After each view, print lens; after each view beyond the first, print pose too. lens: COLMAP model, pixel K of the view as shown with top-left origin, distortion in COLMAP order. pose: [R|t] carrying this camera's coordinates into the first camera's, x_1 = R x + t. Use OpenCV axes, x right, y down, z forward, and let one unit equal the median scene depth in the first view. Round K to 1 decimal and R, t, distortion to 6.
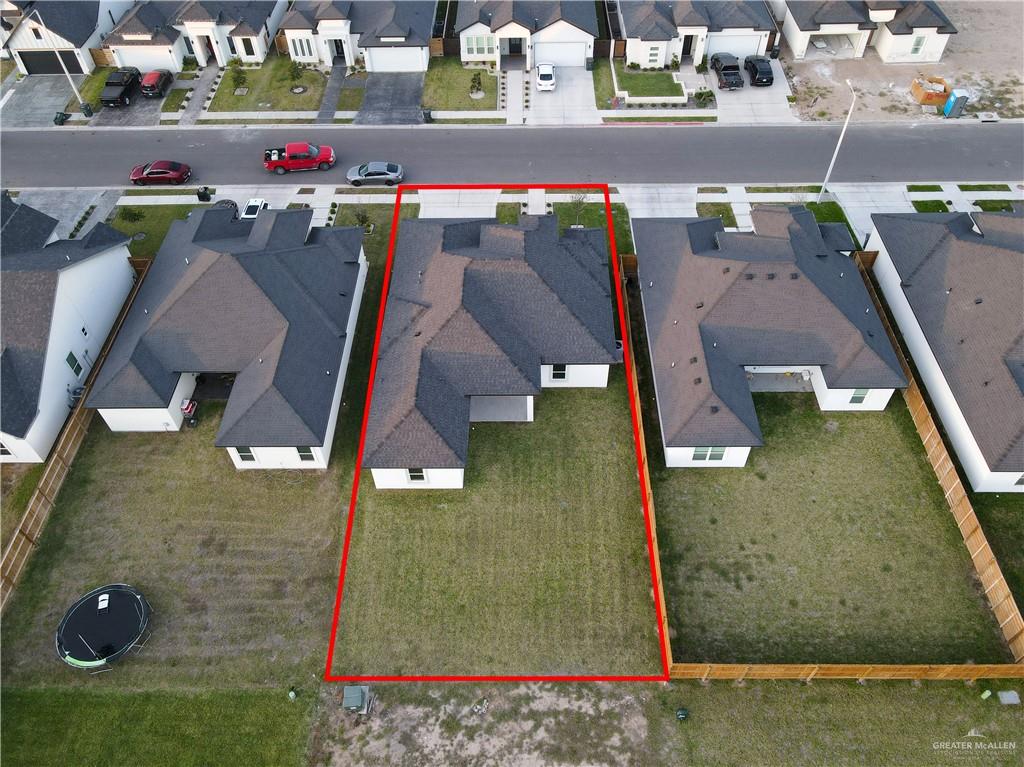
lens RADIAL K [[765.4, 0, 513.0], [0, 765.4, 377.1], [0, 0, 1]] dist [0.023279, 0.000919]
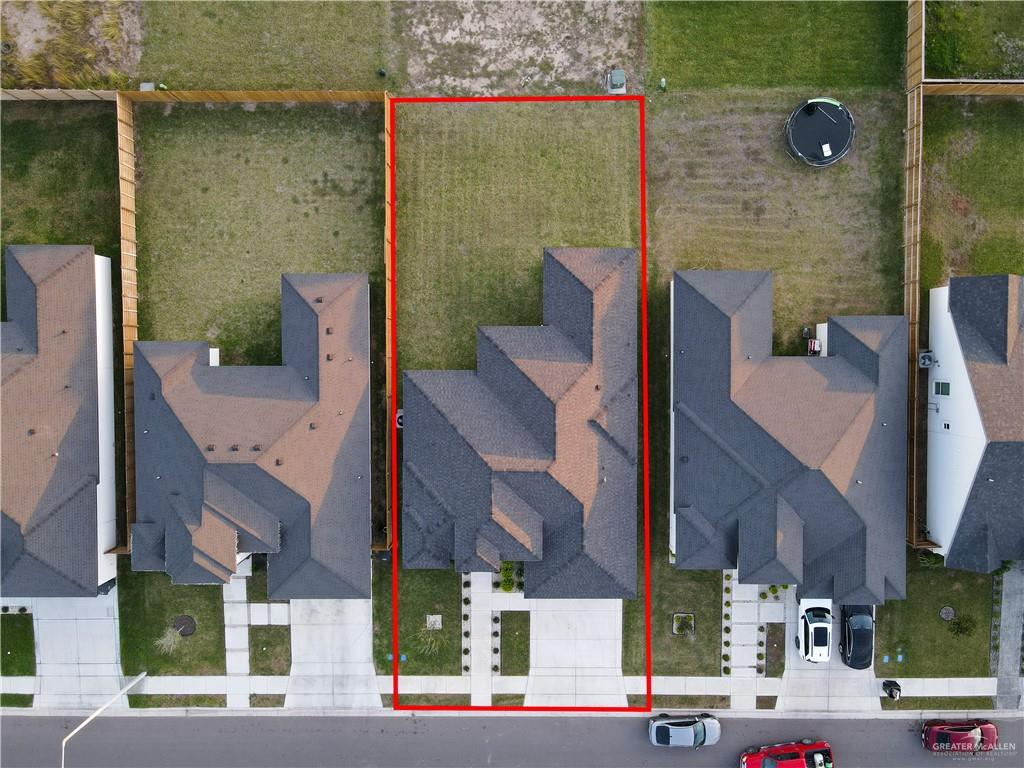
lens RADIAL K [[745.7, 0, 512.0], [0, 745.7, 378.6], [0, 0, 1]] dist [0.023388, -0.003676]
pose [[-0.999665, 0.011295, 0.023292, -0.037036], [0.006062, -0.772597, 0.634868, -0.735017], [0.025166, 0.634796, 0.772270, 0.258887]]
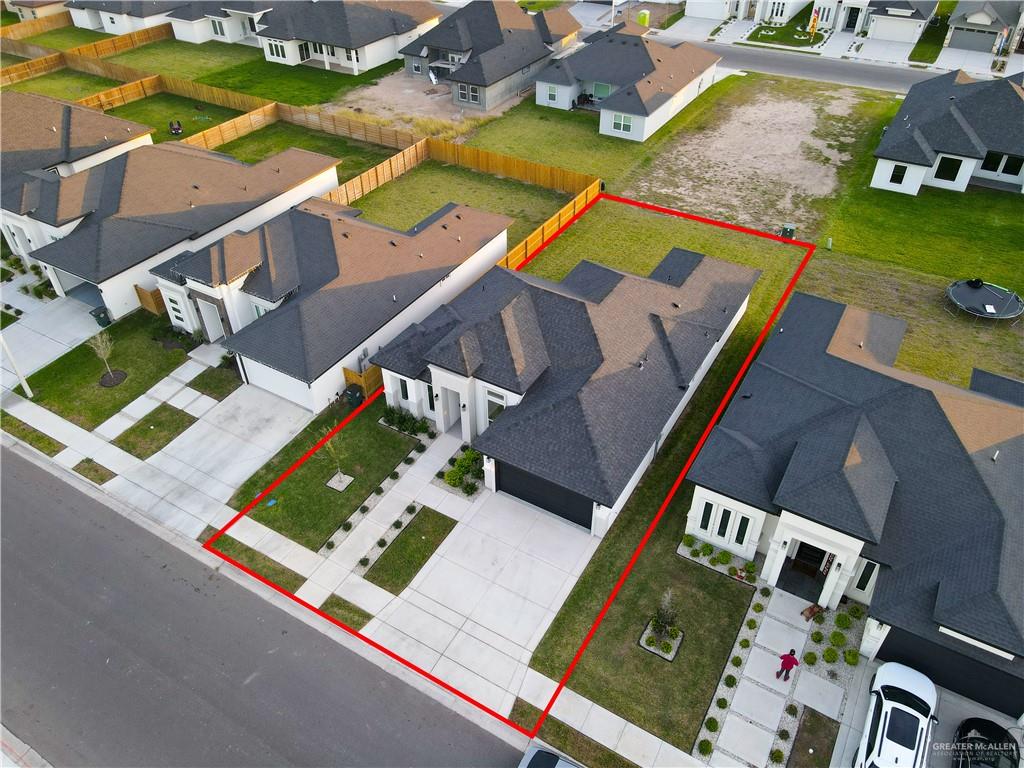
lens RADIAL K [[745.7, 0, 512.0], [0, 745.7, 378.6], [0, 0, 1]] dist [0.023388, -0.003676]
pose [[-0.863753, -0.298254, 0.406173, -0.370823], [0.393155, 0.105337, 0.913419, -1.005472], [-0.315215, 0.948656, 0.026275, 1.229915]]
